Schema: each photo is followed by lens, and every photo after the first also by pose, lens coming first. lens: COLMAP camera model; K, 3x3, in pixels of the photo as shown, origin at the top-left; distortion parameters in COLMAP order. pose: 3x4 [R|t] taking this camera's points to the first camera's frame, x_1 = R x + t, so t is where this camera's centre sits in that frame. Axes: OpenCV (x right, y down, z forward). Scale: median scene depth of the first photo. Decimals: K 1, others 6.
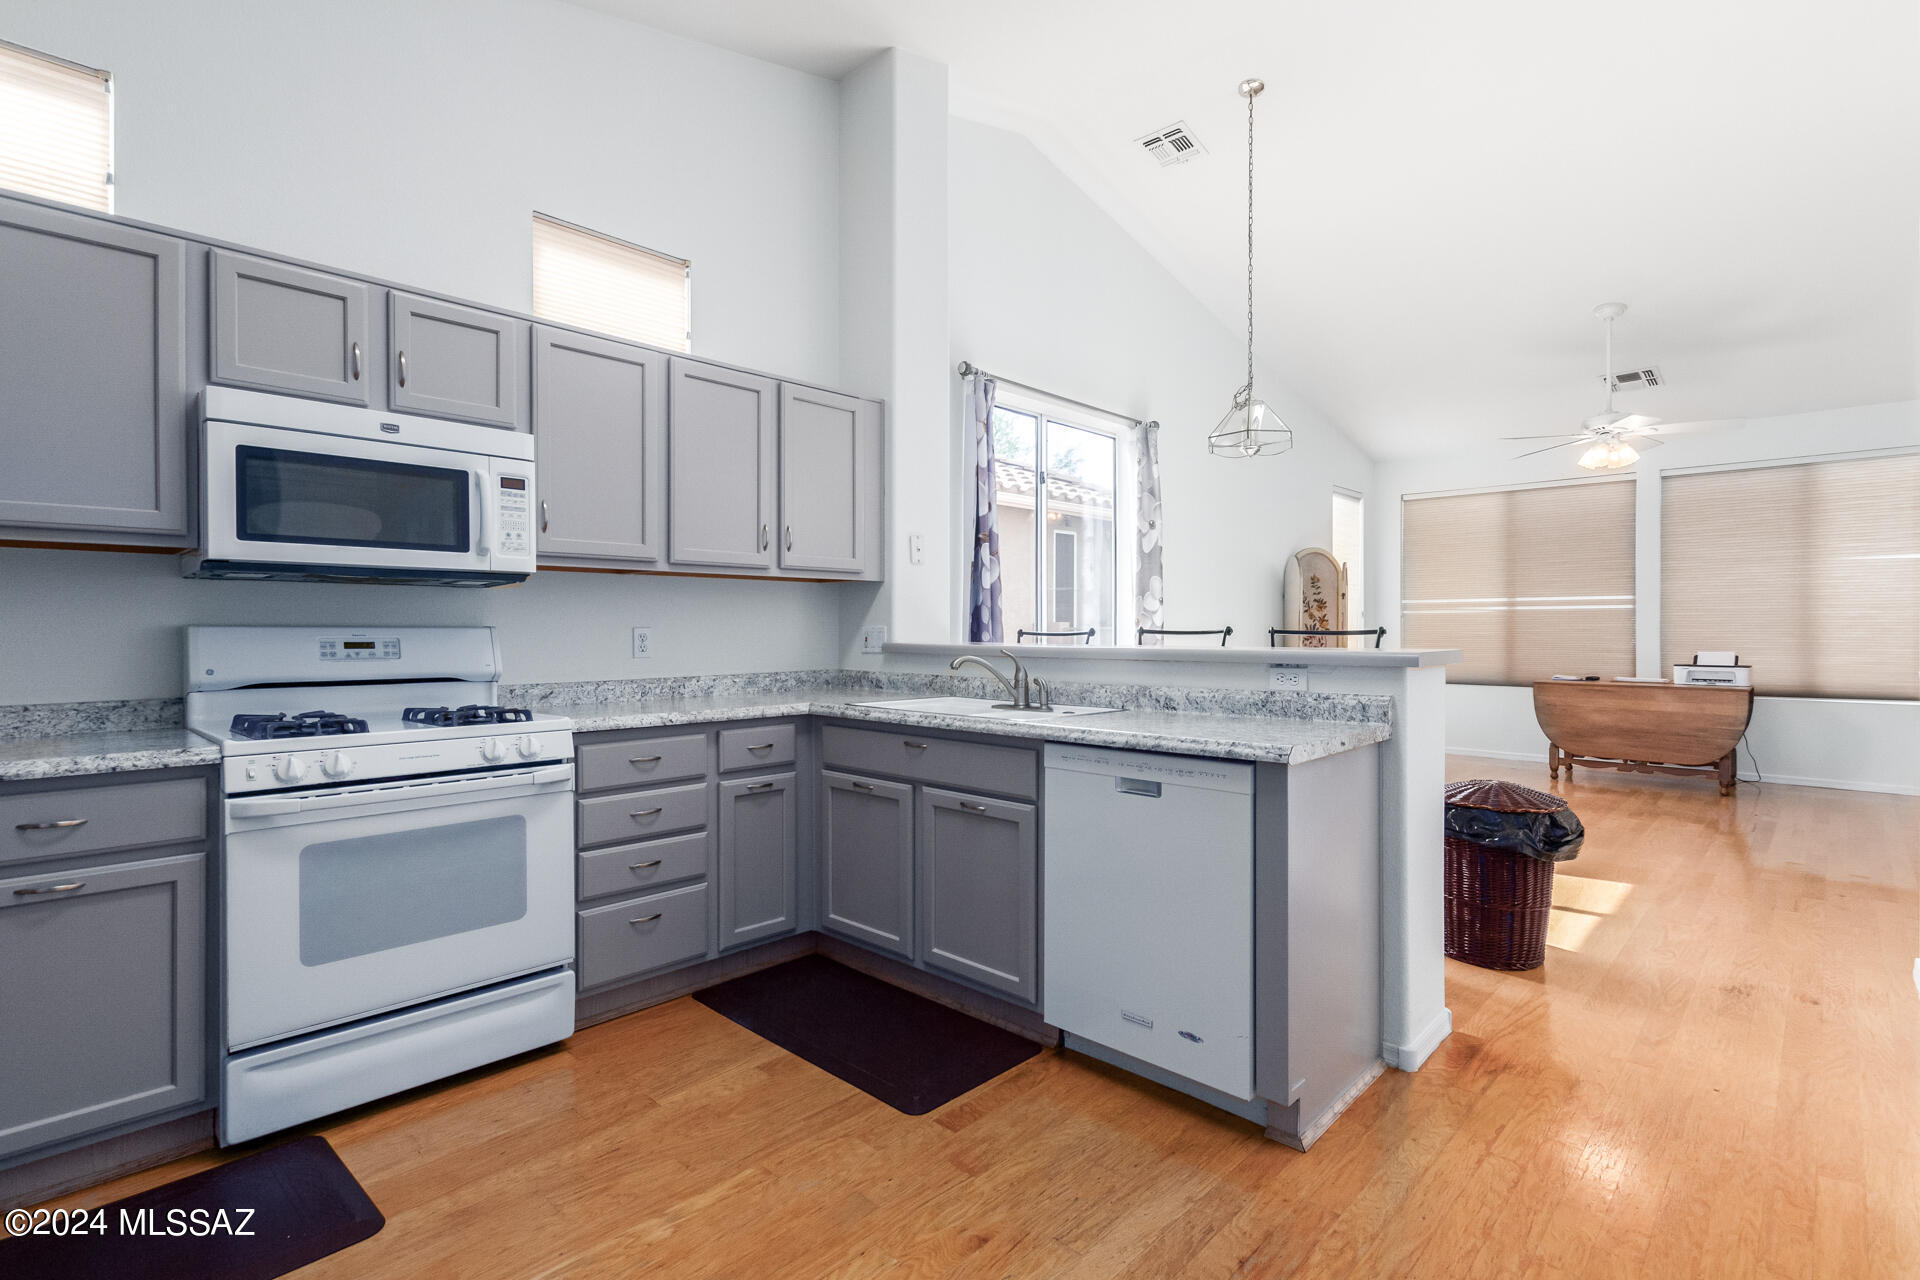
lens RADIAL K [[924.8, 0, 960.0], [0, 924.8, 640.0], [0, 0, 1]] dist [0.000467, 0.000200]
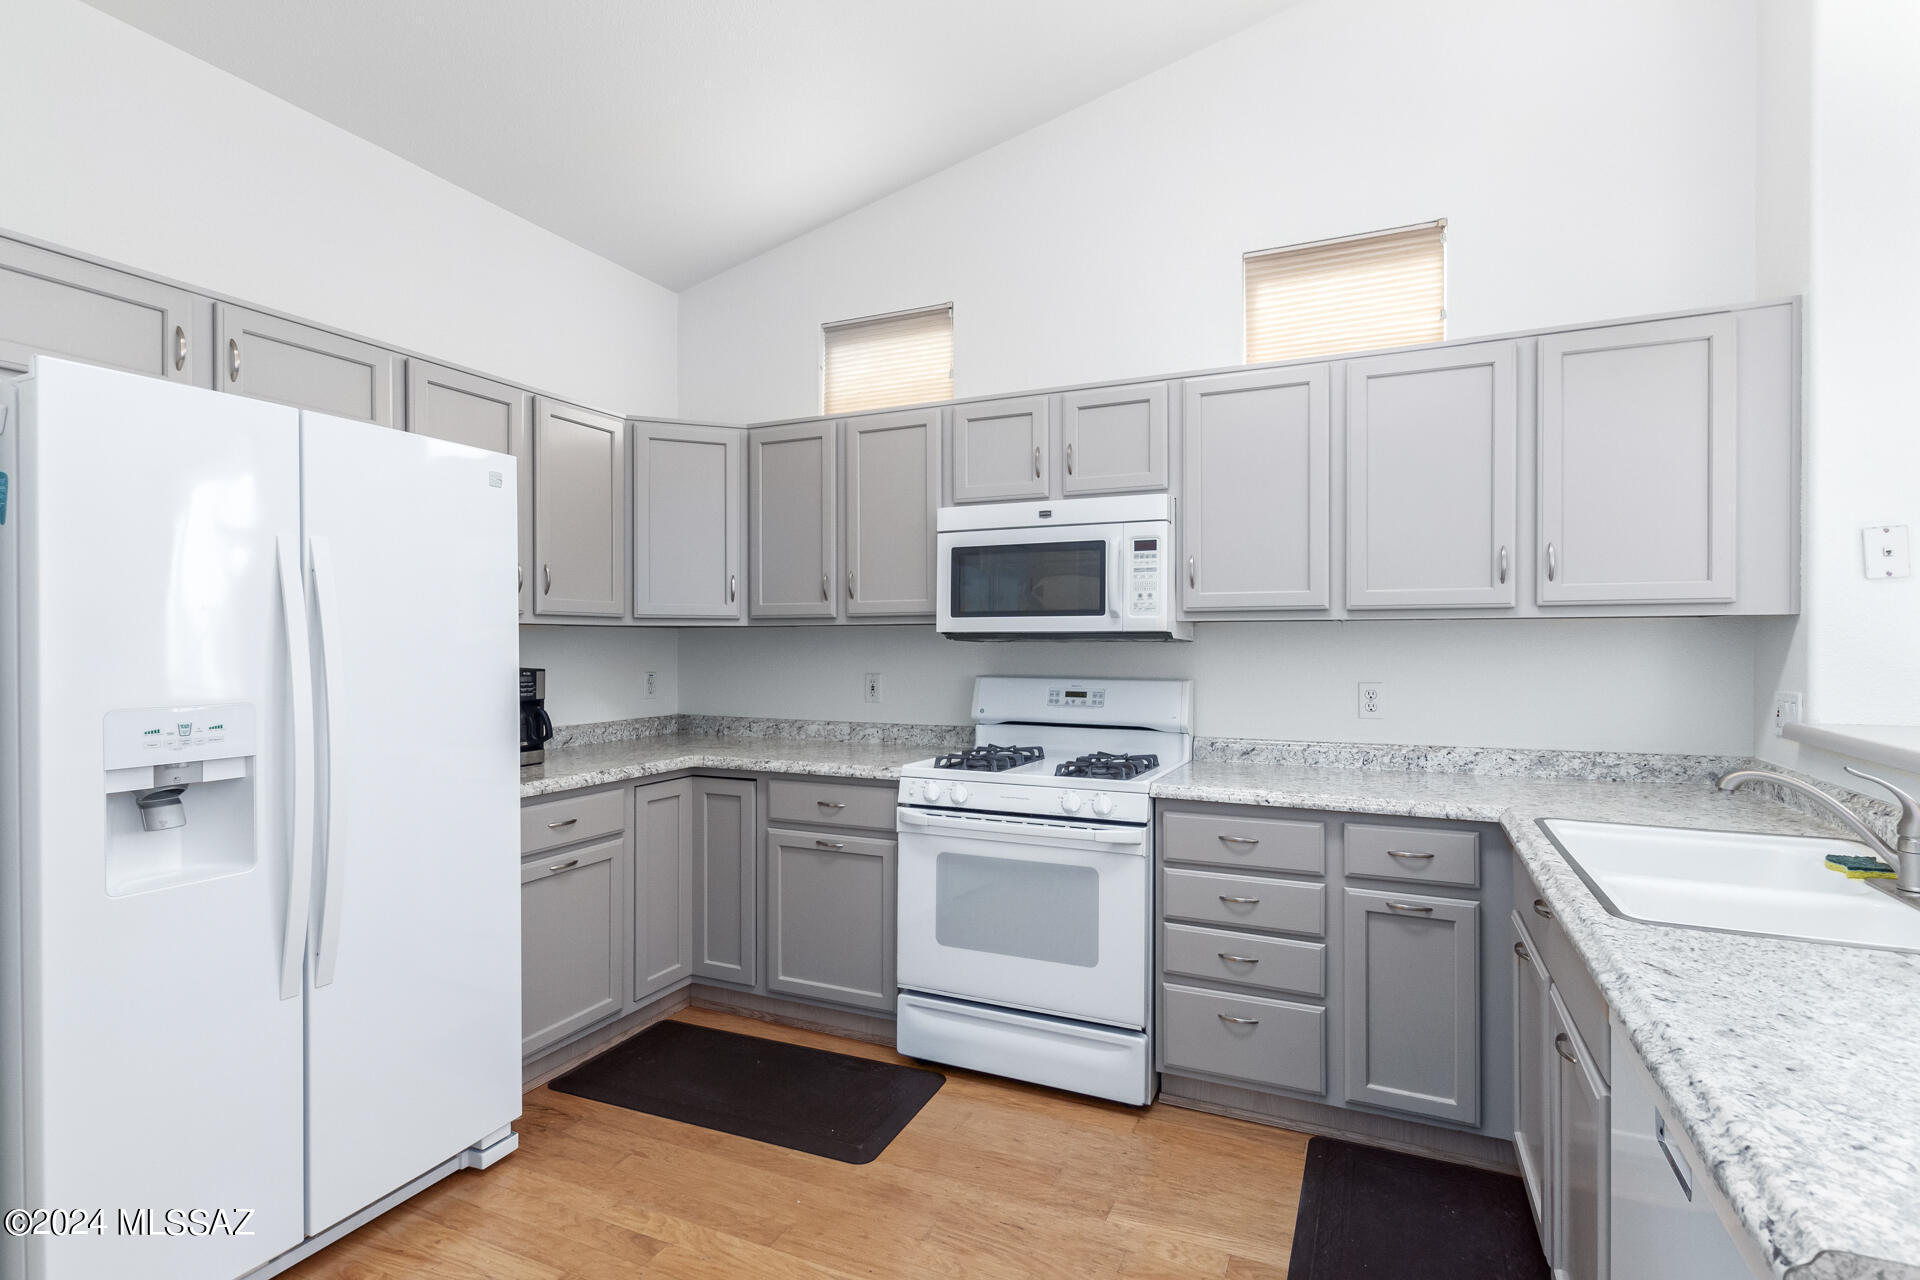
lens RADIAL K [[901.9, 0, 964.8], [0, 901.9, 652.1], [0, 0, 1]] dist [0.001903, 0.000496]
pose [[0.326336, 0.011054, -0.945189, 0.411312], [-0.011133, 0.999907, 0.007850, -0.057565], [0.945188, 0.007961, 0.326429, 0.496984]]
